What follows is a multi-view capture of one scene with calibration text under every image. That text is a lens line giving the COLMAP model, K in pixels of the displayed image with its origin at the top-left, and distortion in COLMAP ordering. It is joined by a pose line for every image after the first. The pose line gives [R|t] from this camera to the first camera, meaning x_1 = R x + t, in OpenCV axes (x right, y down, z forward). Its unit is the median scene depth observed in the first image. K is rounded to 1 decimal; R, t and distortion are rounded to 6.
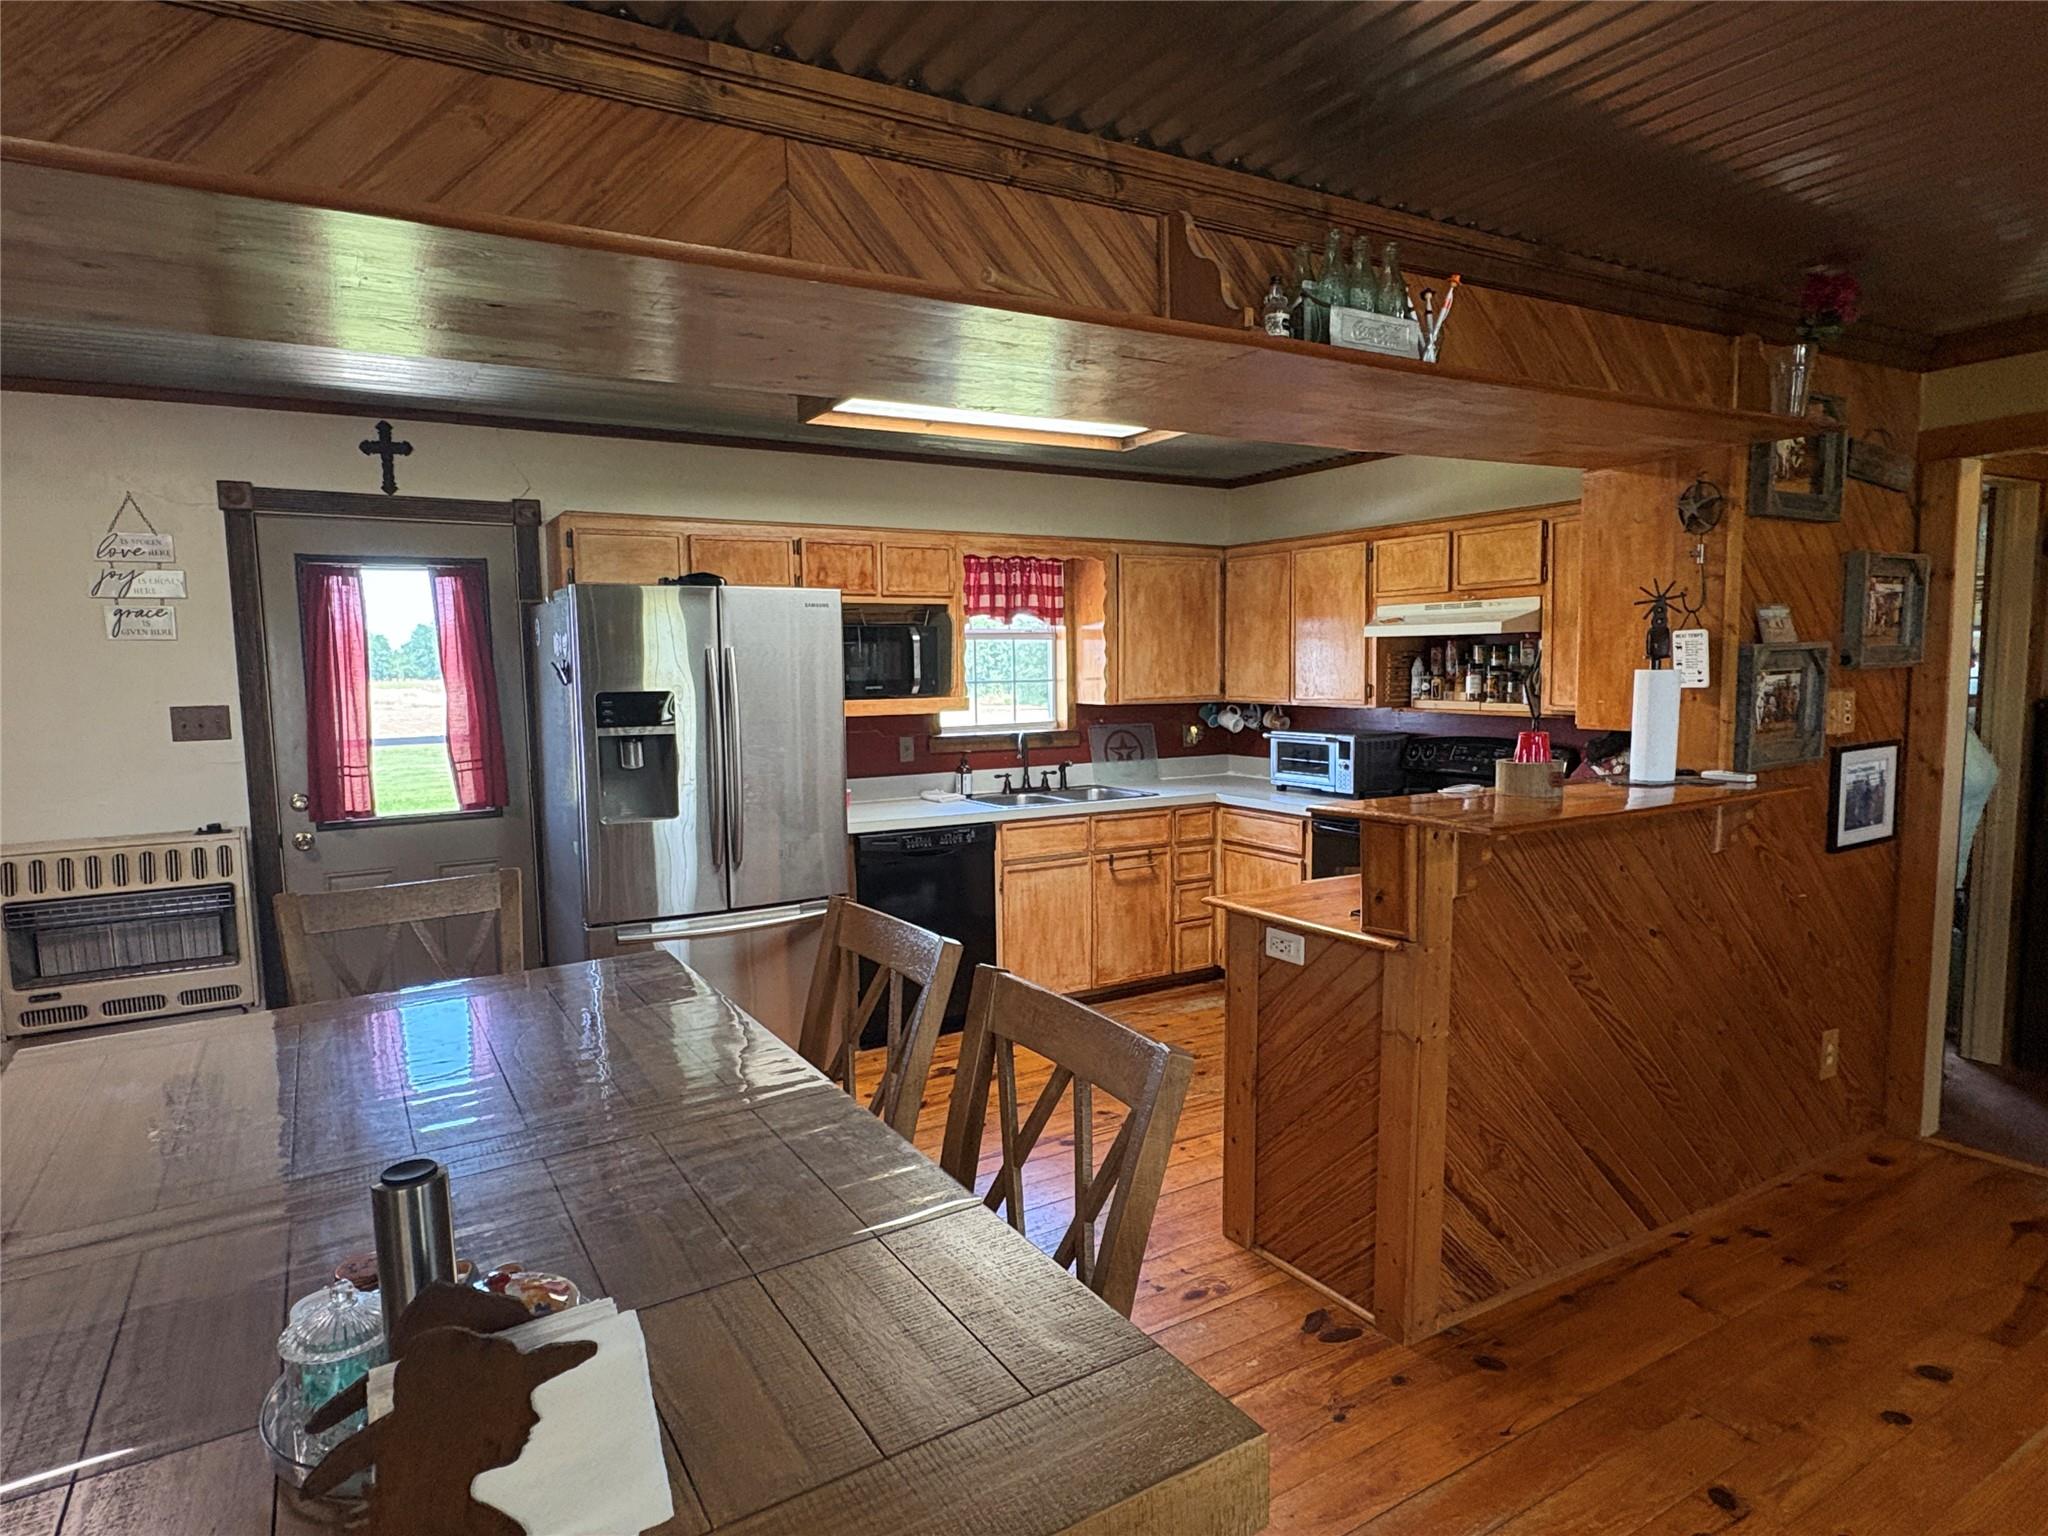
lens RADIAL K [[1160.2, 0, 1012.9], [0, 1160.2, 772.0], [0, 0, 1]] dist [-0.005260, -0.001158]
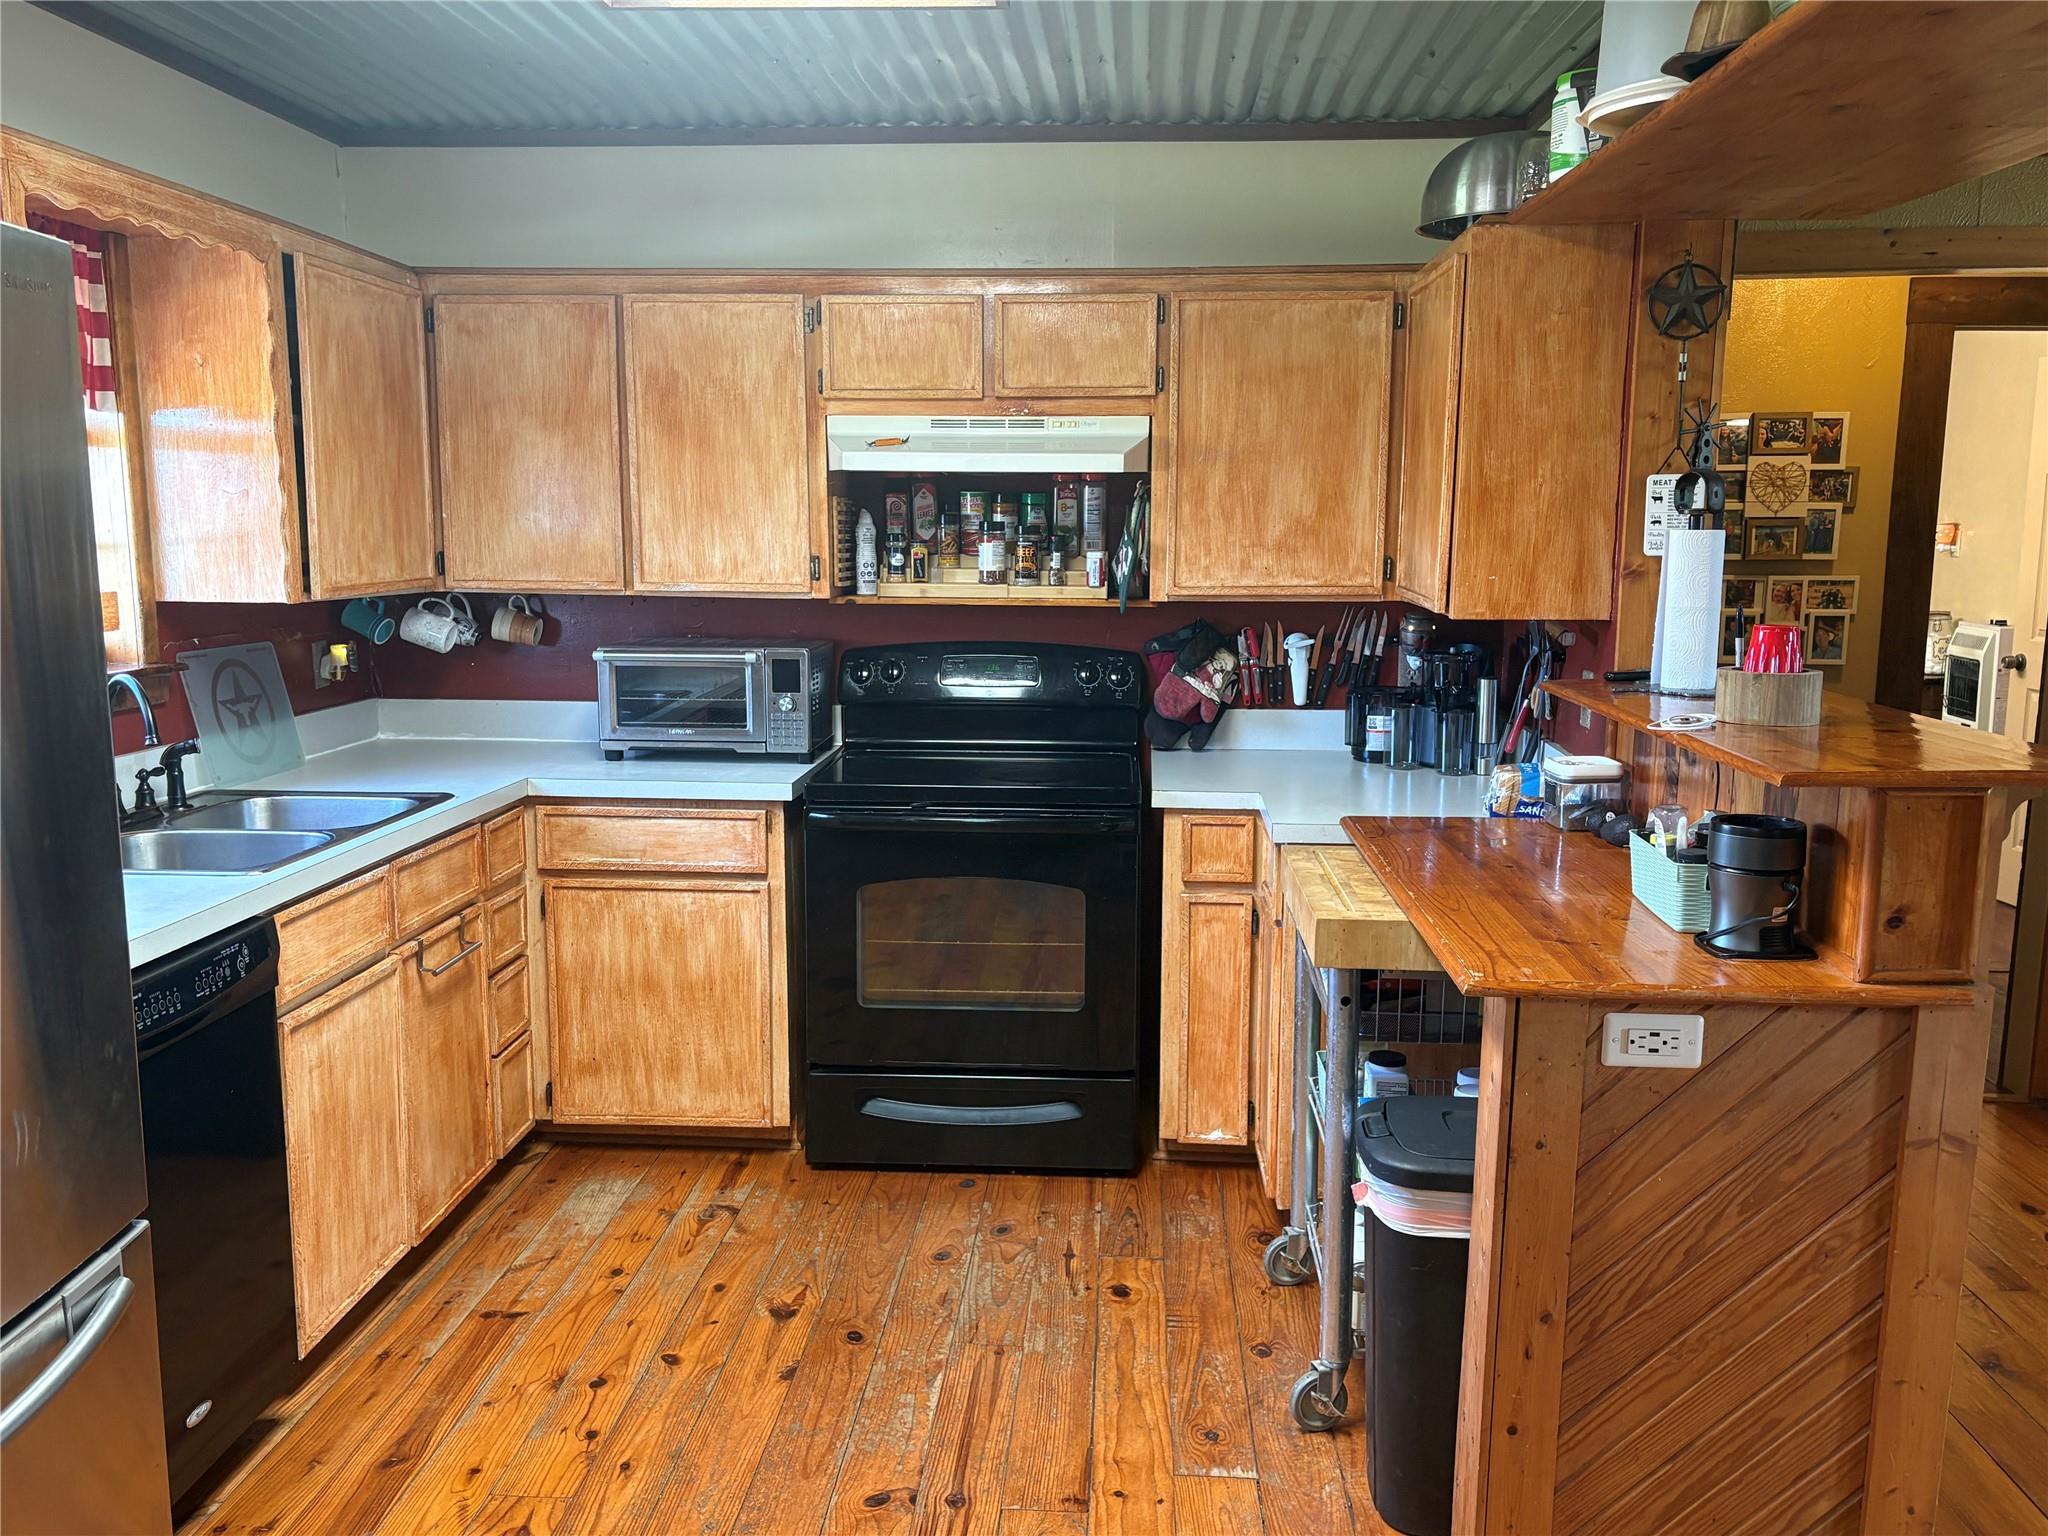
lens RADIAL K [[1693.6, 0, 1030.9], [0, 1693.6, 781.2], [0, 0, 1]] dist [0.018243, -0.037487]
pose [[0.565925, -0.107433, 0.817427, -0.332632], [0.064407, 0.994204, 0.086076, -0.032820], [-0.821937, 0.003936, 0.569564, 0.474338]]
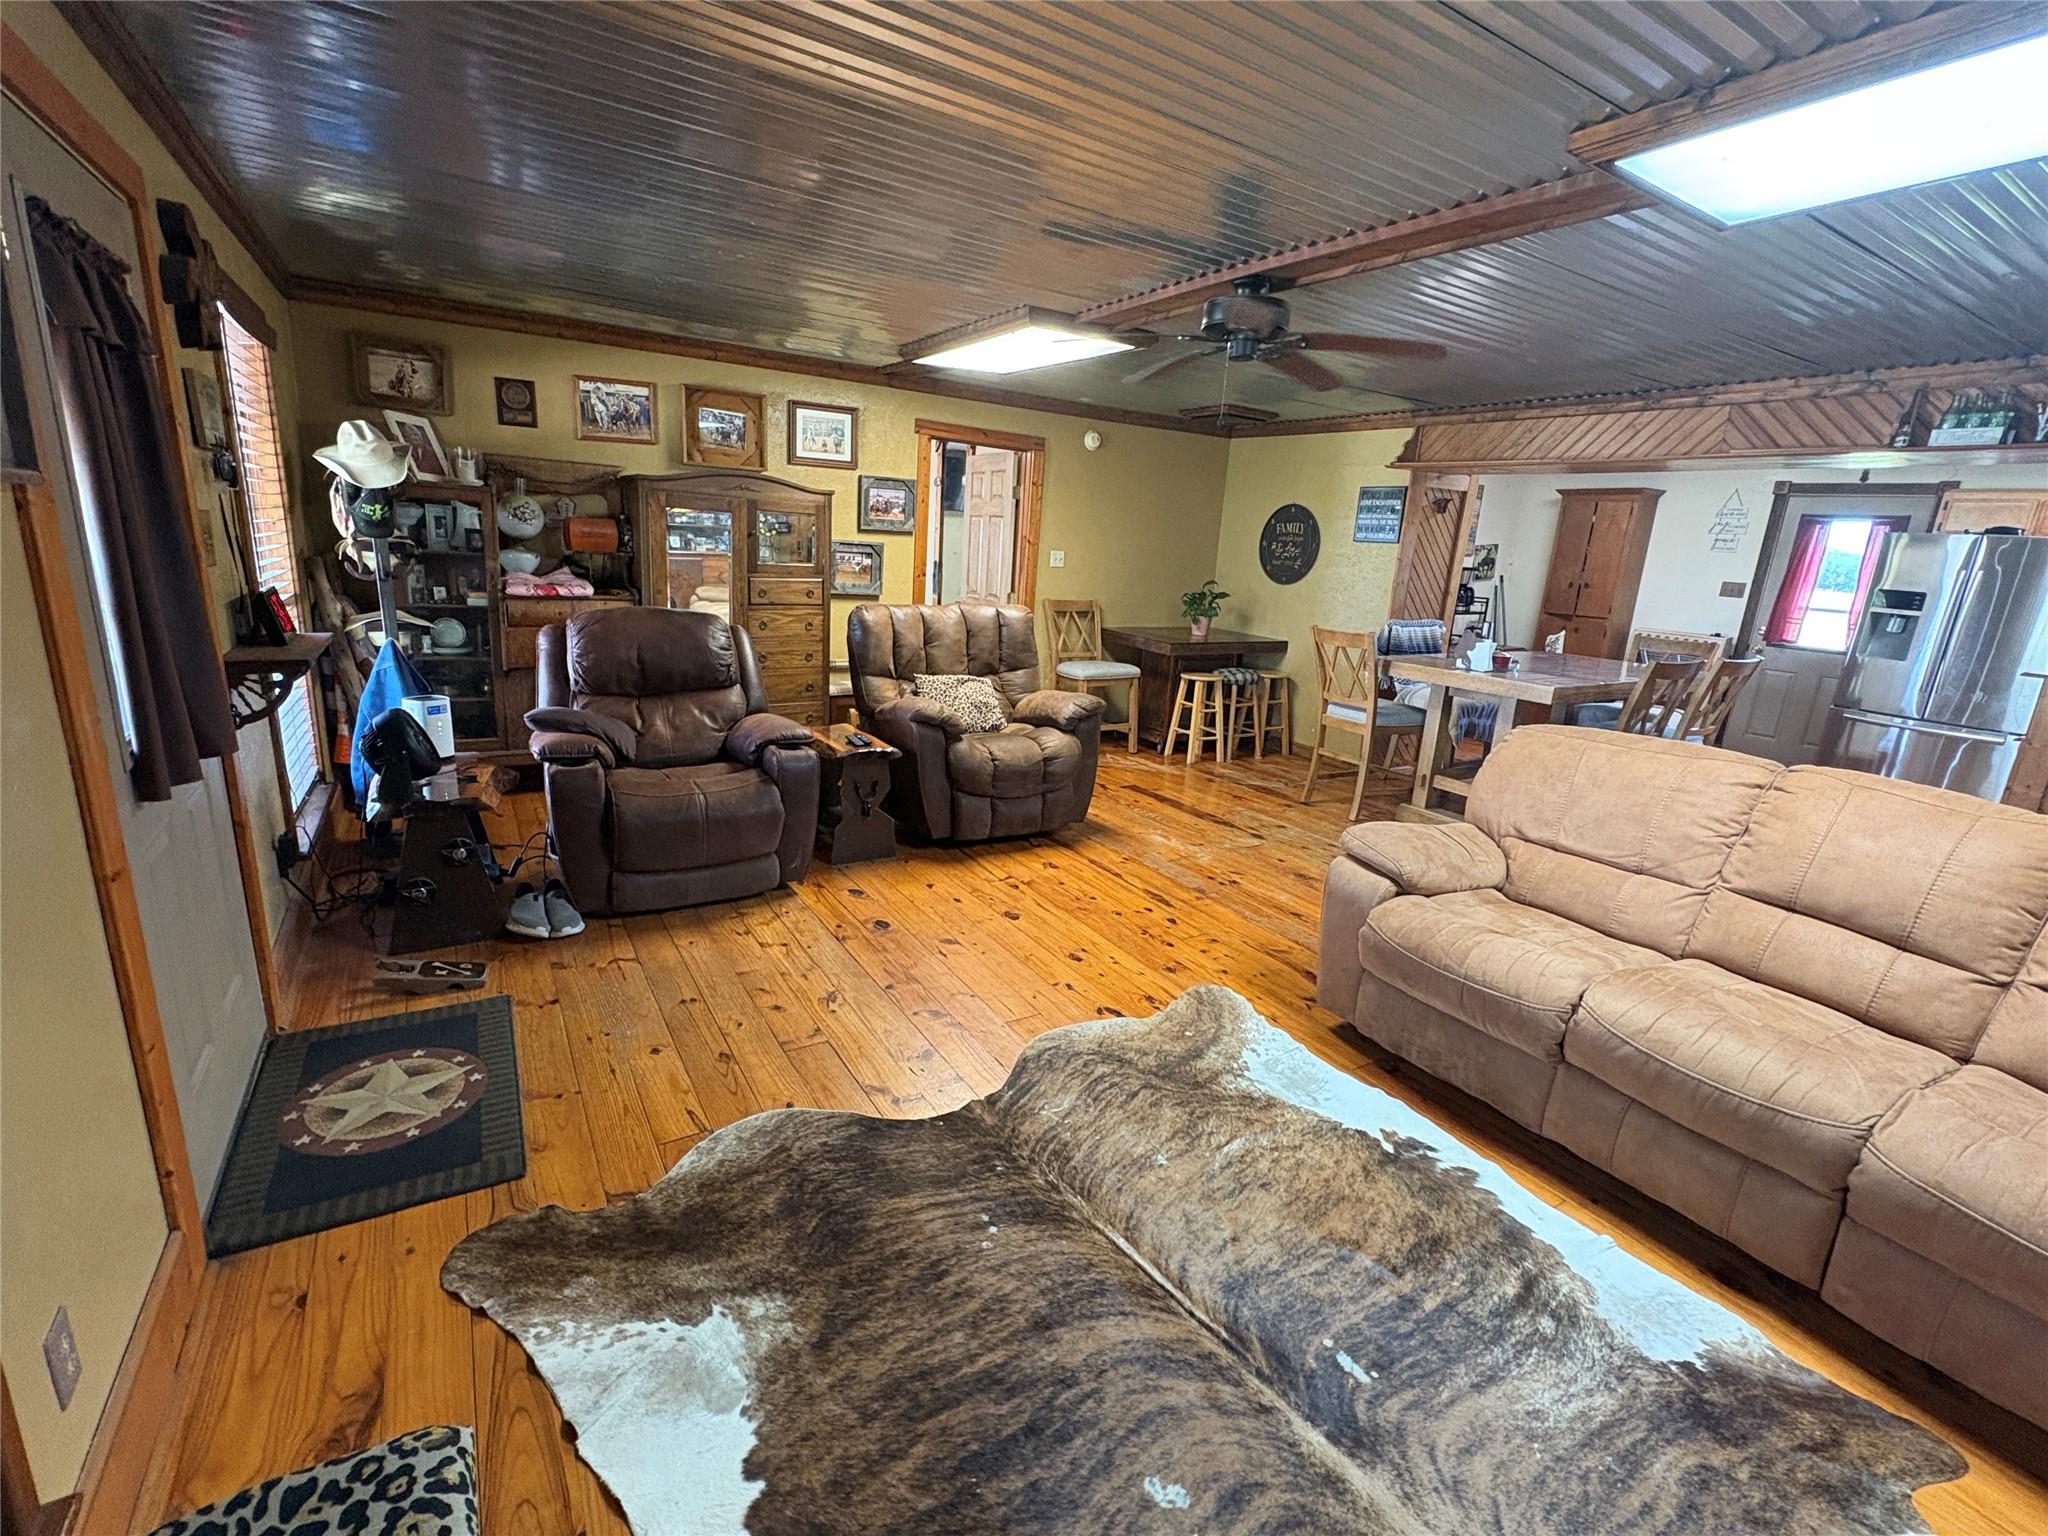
lens RADIAL K [[905.8, 0, 1026.6], [0, 905.8, 765.2], [0, 0, 1]] dist [-0.011007, 0.000541]
pose [[0.010290, 0.267748, -0.963434, 0.840180], [-0.155920, 0.952130, 0.262941, 0.029455], [0.987716, 0.147513, 0.051545, -0.327189]]
